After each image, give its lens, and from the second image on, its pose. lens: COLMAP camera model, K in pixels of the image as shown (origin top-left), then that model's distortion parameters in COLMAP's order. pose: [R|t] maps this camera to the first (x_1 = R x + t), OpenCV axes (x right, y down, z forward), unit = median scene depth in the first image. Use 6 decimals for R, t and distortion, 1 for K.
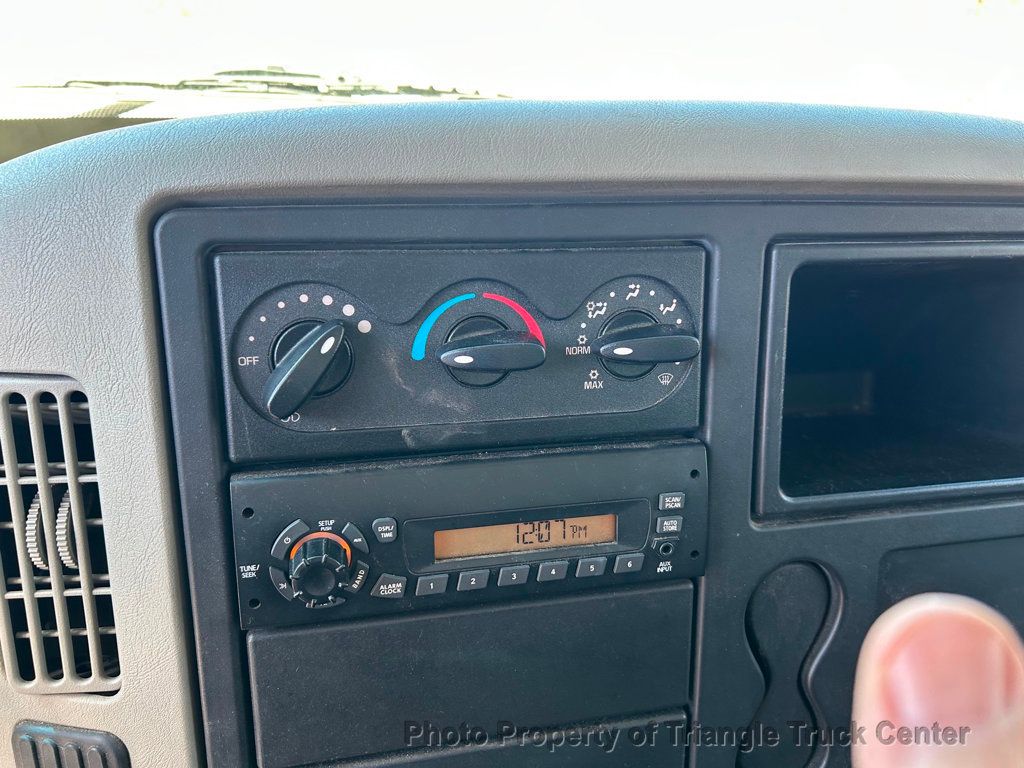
lens RADIAL K [[771.8, 0, 516.9], [0, 771.8, 388.4], [0, 0, 1]] dist [0.058548, -0.071007]
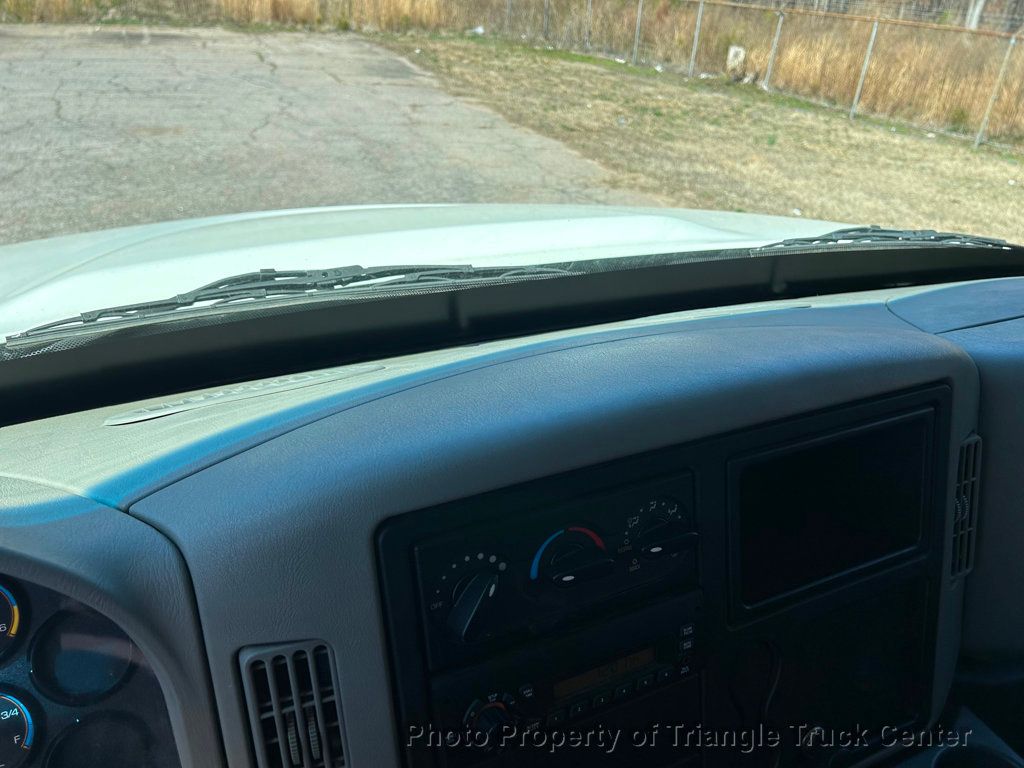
lens RADIAL K [[771.8, 0, 516.9], [0, 771.8, 388.4], [0, 0, 1]] dist [0.058548, -0.071007]
pose [[0.971569, -0.119987, 0.204102, -0.410884], [0.114761, 0.992693, 0.037297, -0.453243], [-0.207086, -0.012813, 0.978239, -0.478038]]
